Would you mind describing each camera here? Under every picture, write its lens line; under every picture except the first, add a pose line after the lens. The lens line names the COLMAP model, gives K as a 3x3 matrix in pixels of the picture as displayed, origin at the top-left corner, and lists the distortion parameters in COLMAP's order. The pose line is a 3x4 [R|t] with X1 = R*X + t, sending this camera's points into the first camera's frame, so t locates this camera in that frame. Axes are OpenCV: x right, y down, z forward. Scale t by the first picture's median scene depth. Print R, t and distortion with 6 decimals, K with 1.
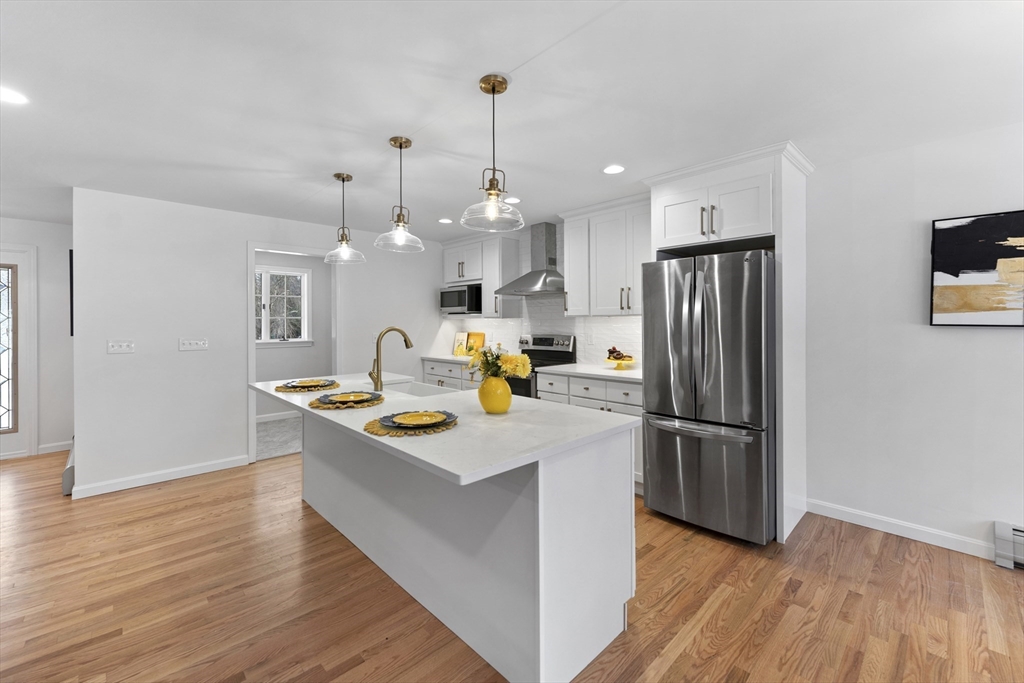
lens RADIAL K [[416.1, 0, 513.9], [0, 416.1, 327.2], [0, 0, 1]] dist [-0.000042, -0.000011]
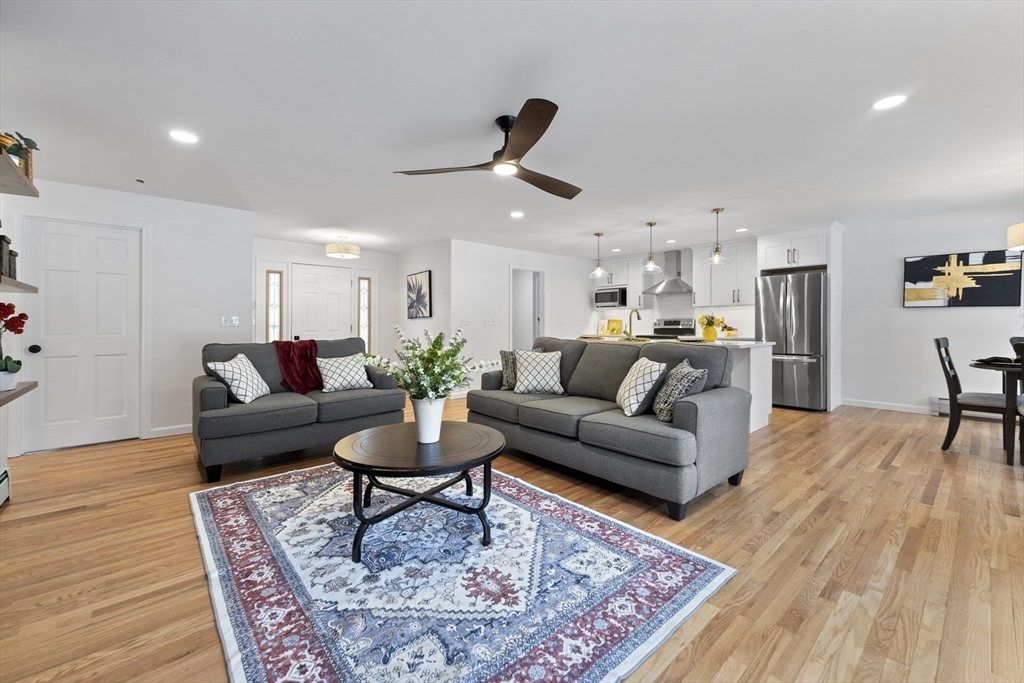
lens RADIAL K [[410.3, 0, 514.5], [0, 410.3, 331.5], [0, 0, 1]] dist [-0.000088, 0.000005]
pose [[0.998878, 0.000526, -0.047347, -0.847348], [-0.000158, 0.999970, 0.007786, 0.099717], [0.047350, -0.007769, 0.998848, -1.141054]]
